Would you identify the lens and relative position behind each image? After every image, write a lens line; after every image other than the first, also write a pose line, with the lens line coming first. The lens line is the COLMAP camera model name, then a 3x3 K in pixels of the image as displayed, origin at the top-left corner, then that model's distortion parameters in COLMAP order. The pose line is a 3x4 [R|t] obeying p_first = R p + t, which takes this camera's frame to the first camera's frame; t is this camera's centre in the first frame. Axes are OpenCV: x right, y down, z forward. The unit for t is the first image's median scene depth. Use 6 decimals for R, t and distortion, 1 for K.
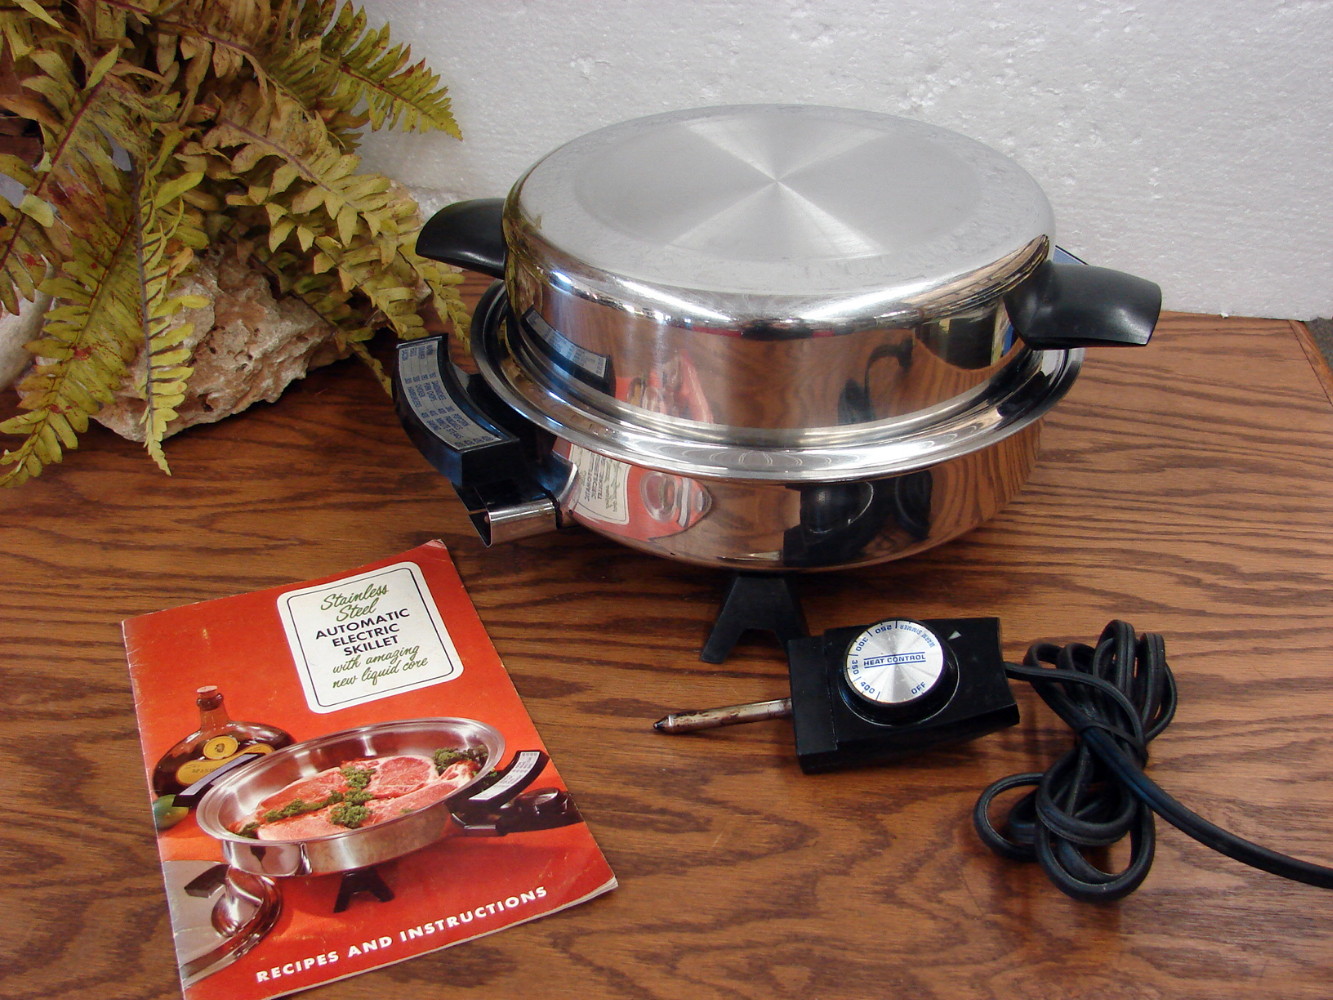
lens RADIAL K [[1462.2, 0, 696.1], [0, 1462.2, 586.6], [0, 0, 1]] dist [-0.226472, 0.266755]
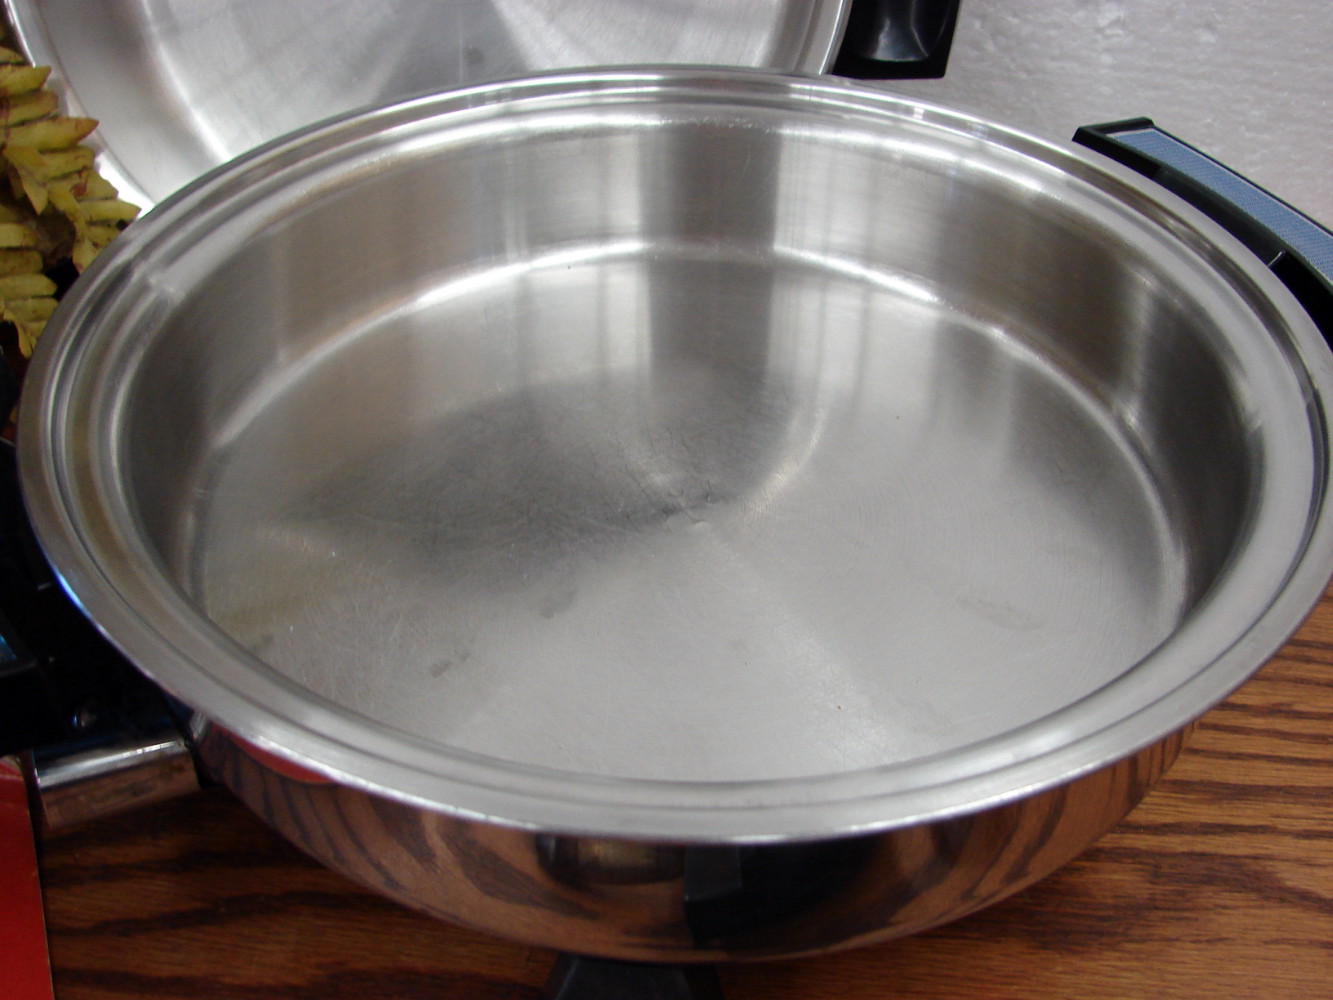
lens RADIAL K [[1462.2, 0, 696.1], [0, 1462.2, 586.6], [0, 0, 1]] dist [-0.226472, 0.266755]
pose [[0.999317, 0.019126, 0.031619, 0.043412], [-0.021772, 0.996094, 0.085575, -0.137372], [-0.029859, -0.086205, 0.995830, 0.520089]]
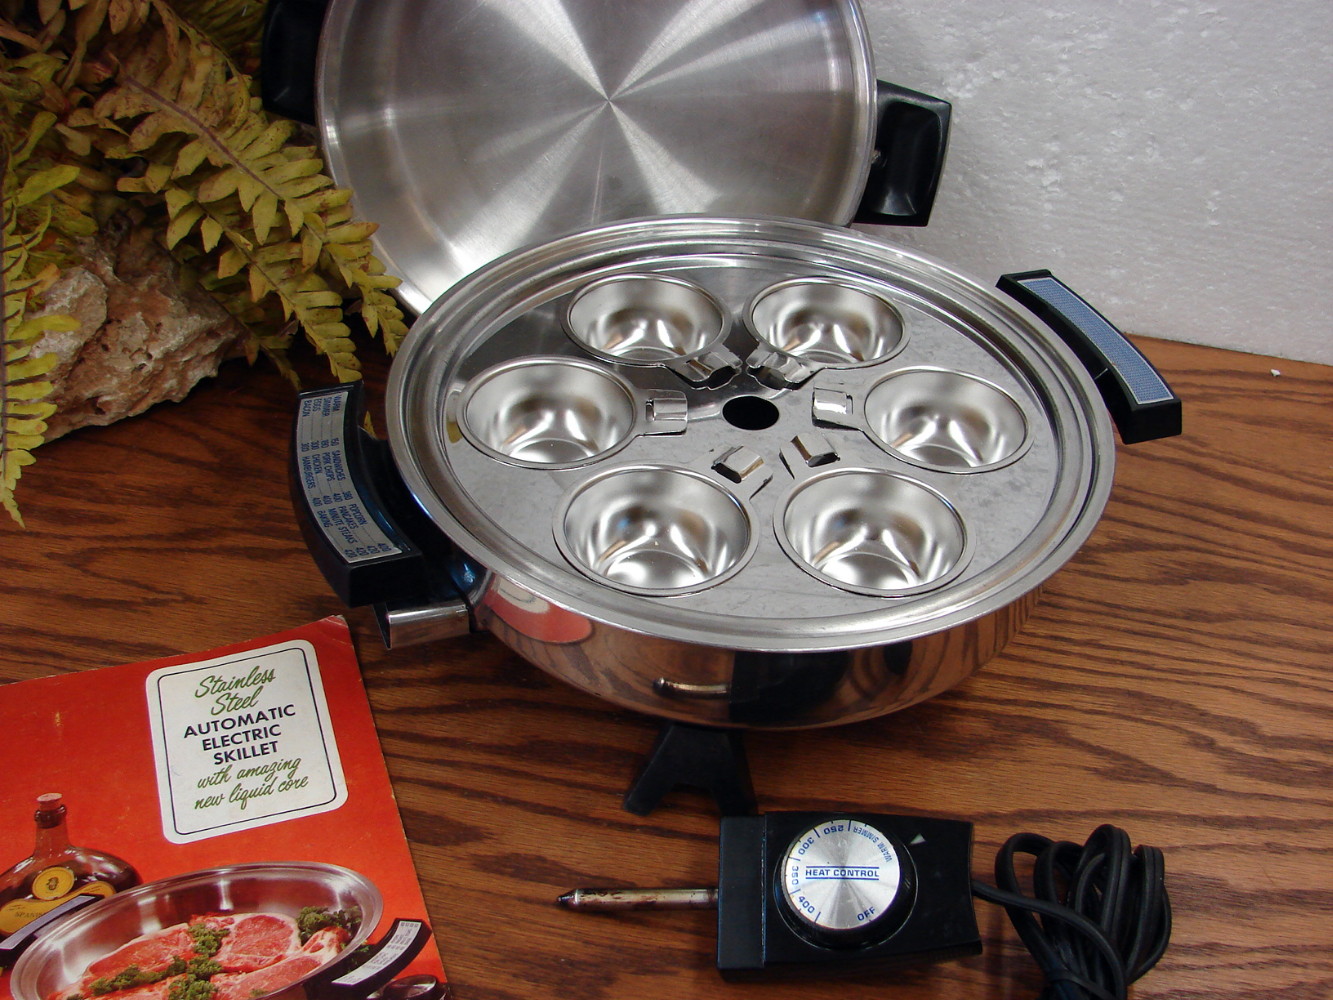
lens RADIAL K [[1462.2, 0, 696.1], [0, 1462.2, 586.6], [0, 0, 1]] dist [-0.226472, 0.266755]
pose [[0.996277, 0.085823, 0.008117, 0.025334], [-0.086206, 0.991478, 0.097673, -0.151608], [0.000334, -0.098009, 0.995185, 0.148945]]
